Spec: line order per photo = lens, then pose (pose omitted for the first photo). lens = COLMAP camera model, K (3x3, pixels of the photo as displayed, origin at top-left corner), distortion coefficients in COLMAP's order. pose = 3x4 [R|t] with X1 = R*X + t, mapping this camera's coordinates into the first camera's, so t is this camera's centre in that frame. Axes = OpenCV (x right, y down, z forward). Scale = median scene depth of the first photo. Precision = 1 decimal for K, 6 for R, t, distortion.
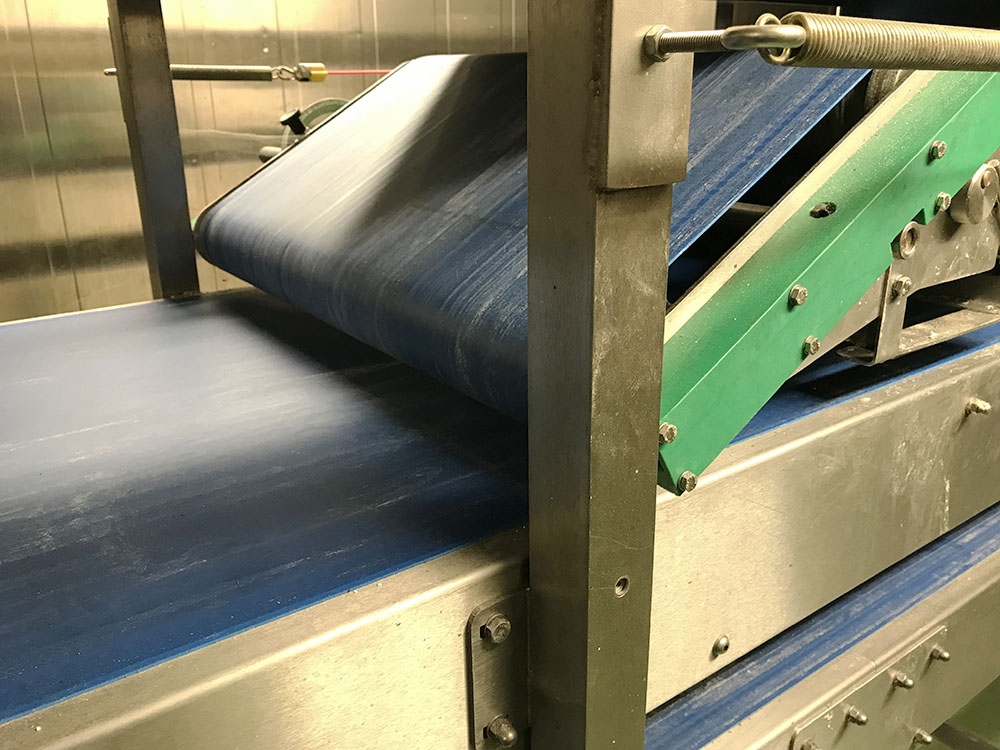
lens RADIAL K [[831.7, 0, 499.2], [0, 831.7, 361.5], [0, 0, 1]] dist [0.007527, 0.007746]
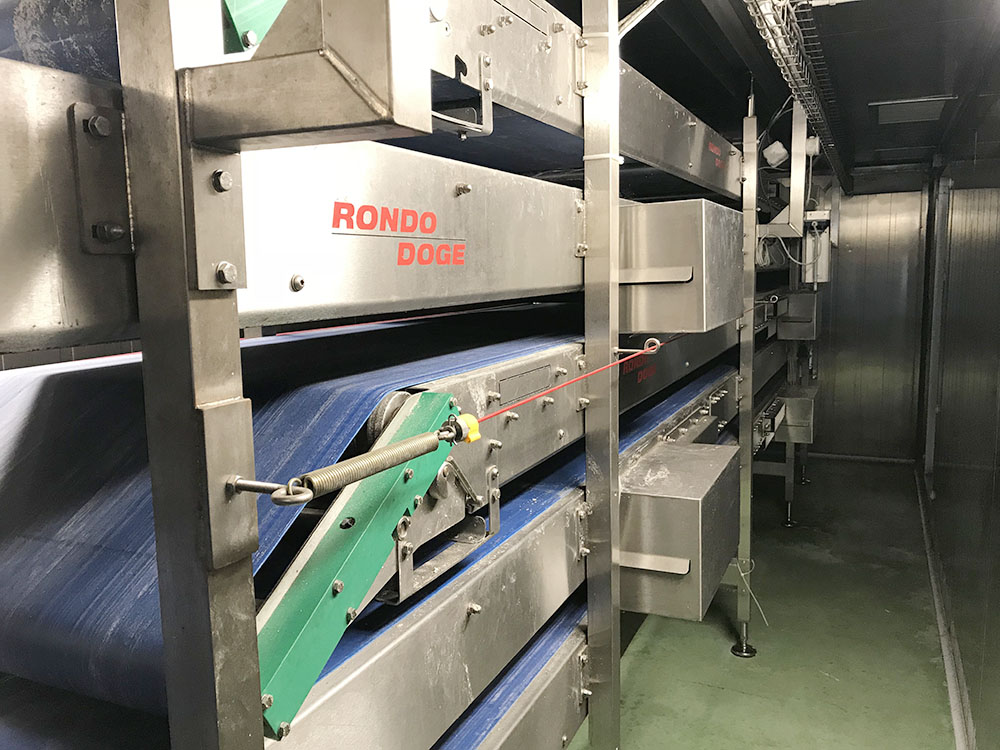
lens RADIAL K [[831.7, 0, 499.2], [0, 831.7, 361.5], [0, 0, 1]] dist [0.007527, 0.007746]
pose [[0.871040, -0.069397, 0.486286, -0.094142], [0.175664, 0.968510, -0.176438, -0.127252], [-0.458729, 0.239107, 0.855801, -0.483977]]
